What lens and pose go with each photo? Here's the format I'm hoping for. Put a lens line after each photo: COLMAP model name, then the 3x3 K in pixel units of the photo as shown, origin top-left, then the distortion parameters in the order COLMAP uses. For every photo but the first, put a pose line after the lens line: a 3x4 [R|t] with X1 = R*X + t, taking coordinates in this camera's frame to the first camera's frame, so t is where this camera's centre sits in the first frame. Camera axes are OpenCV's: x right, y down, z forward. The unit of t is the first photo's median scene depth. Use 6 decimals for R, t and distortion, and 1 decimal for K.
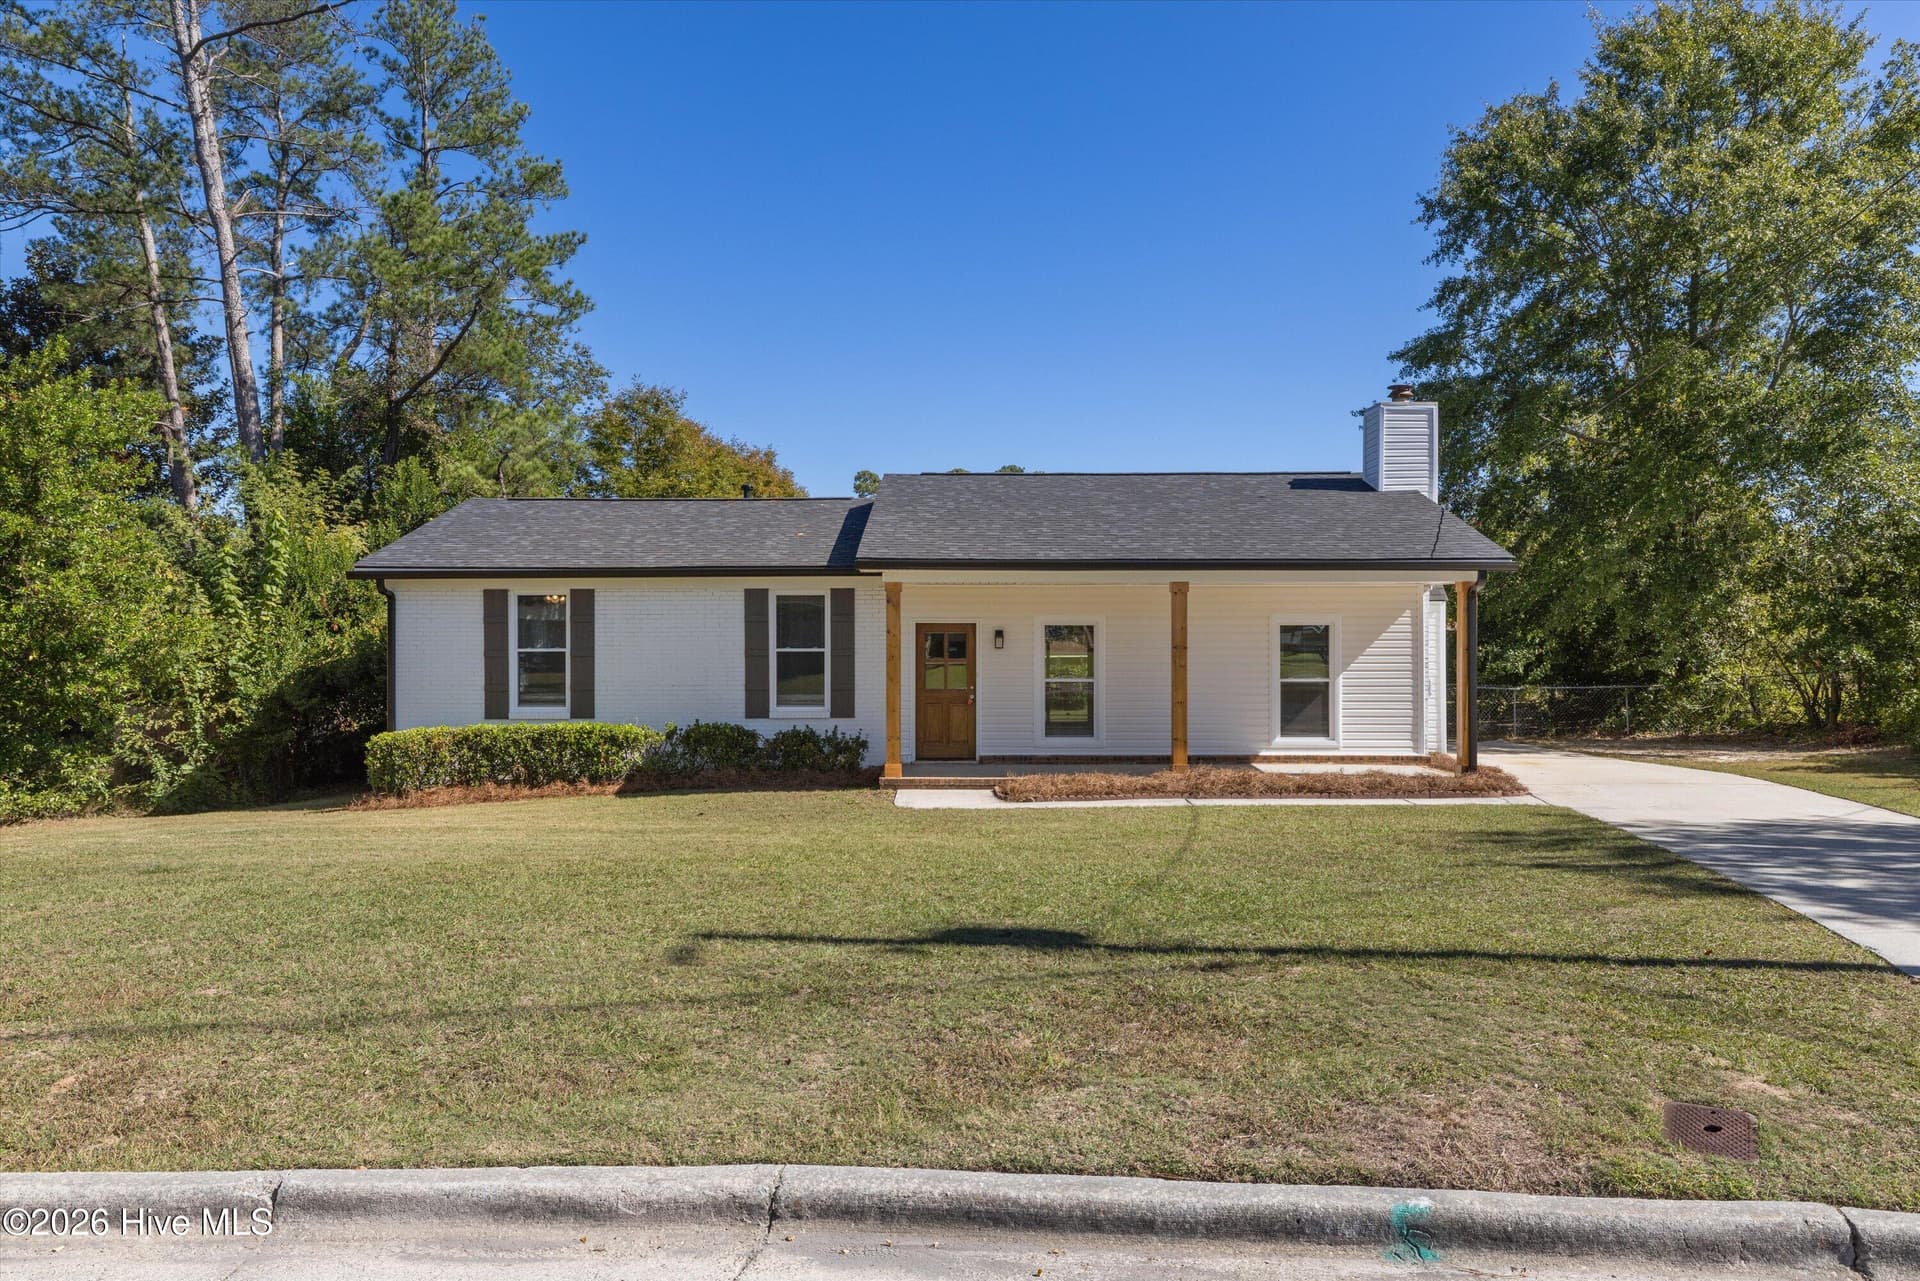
lens RADIAL K [[946.7, 0, 1017.2], [0, 946.7, 647.4], [0, 0, 1]] dist [0.001174, -0.001293]
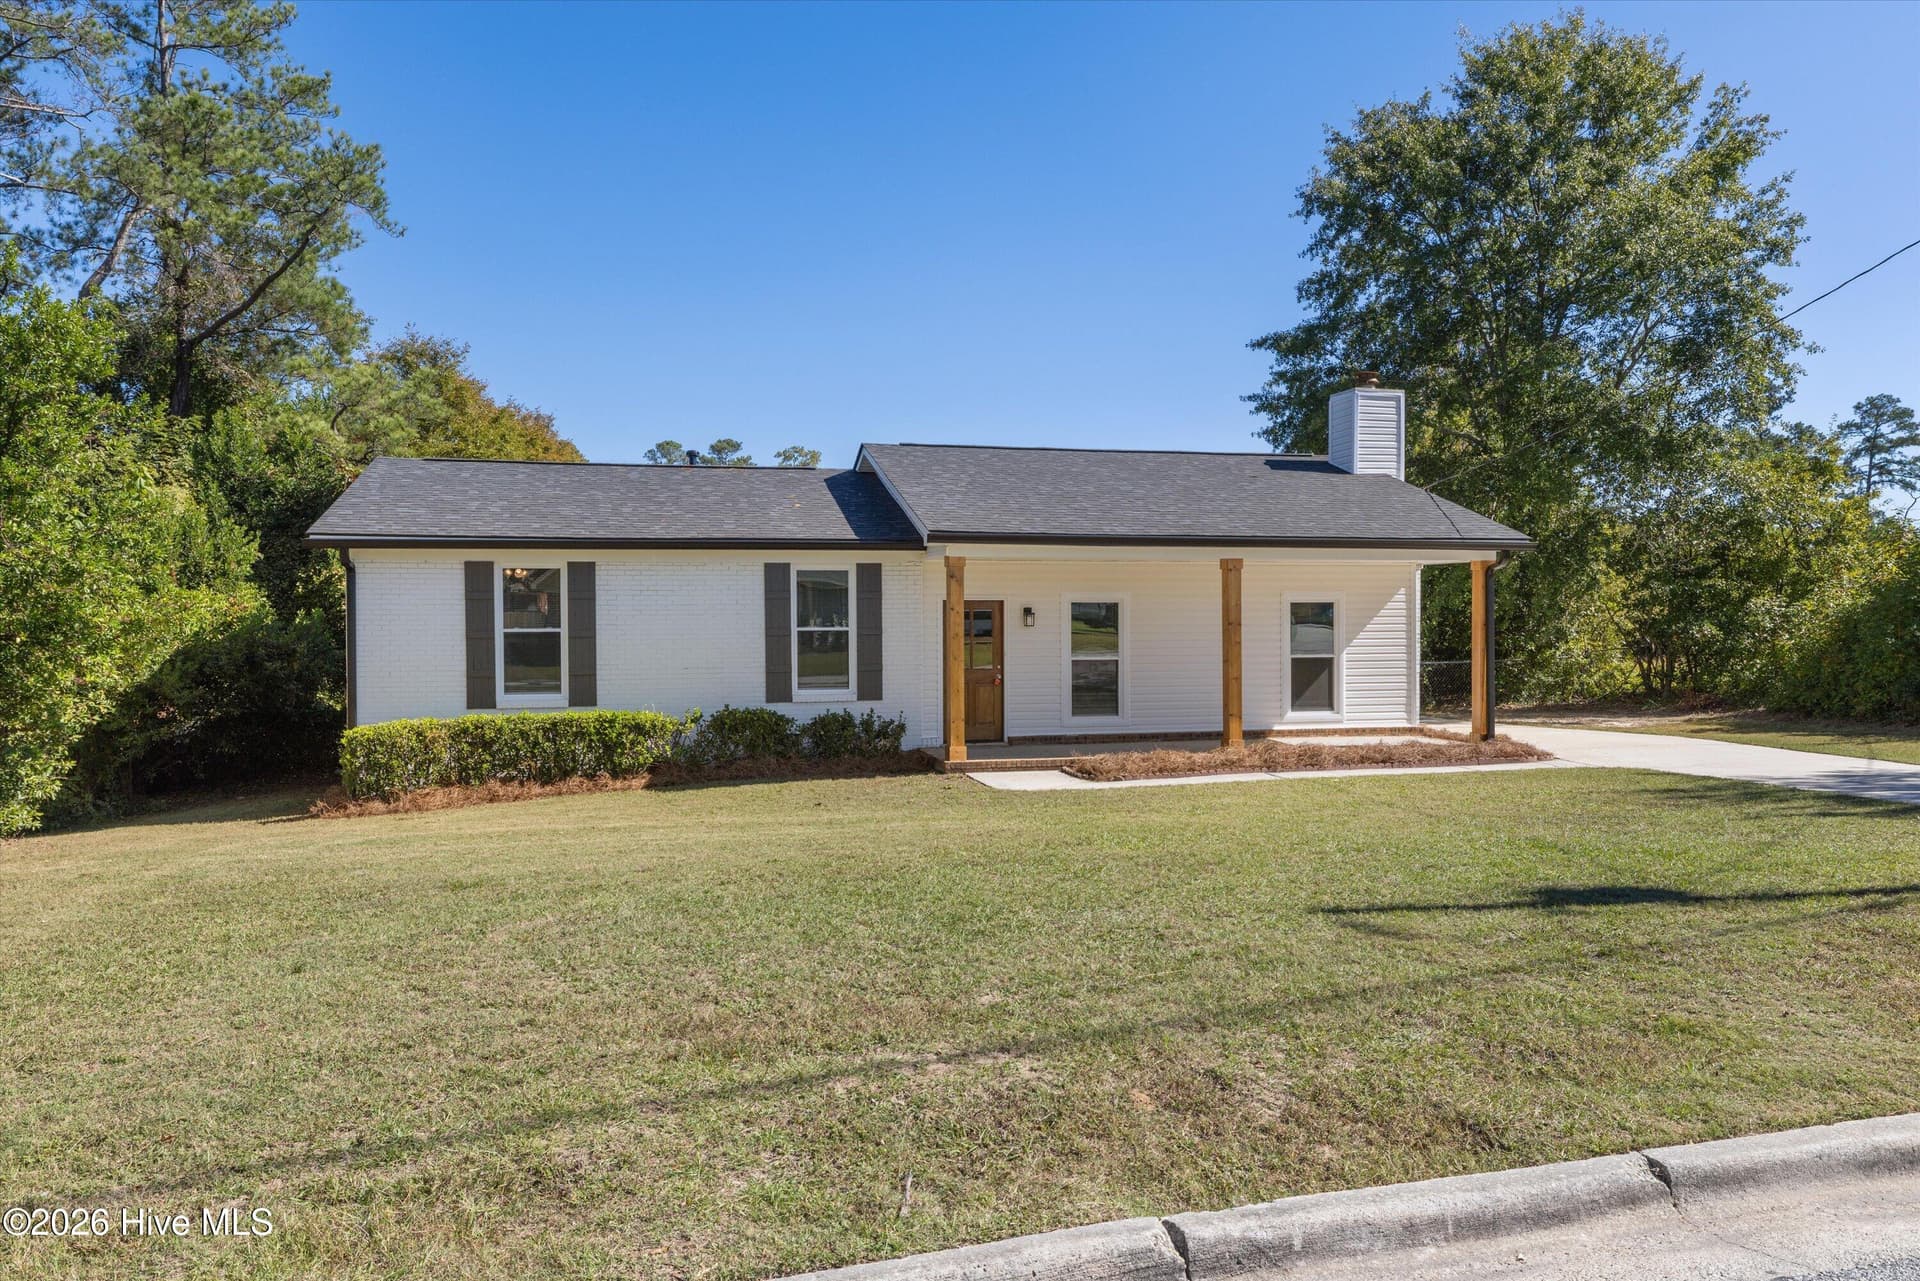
lens RADIAL K [[974.3, 0, 960.0], [0, 974.3, 640.5], [0, 0, 1]] dist [0.000773, -0.002359]
pose [[0.983588, -0.006937, 0.180294, -0.265068], [0.005066, 0.999928, 0.010837, 0.004433], [-0.180356, -0.009746, 0.983553, 0.027910]]
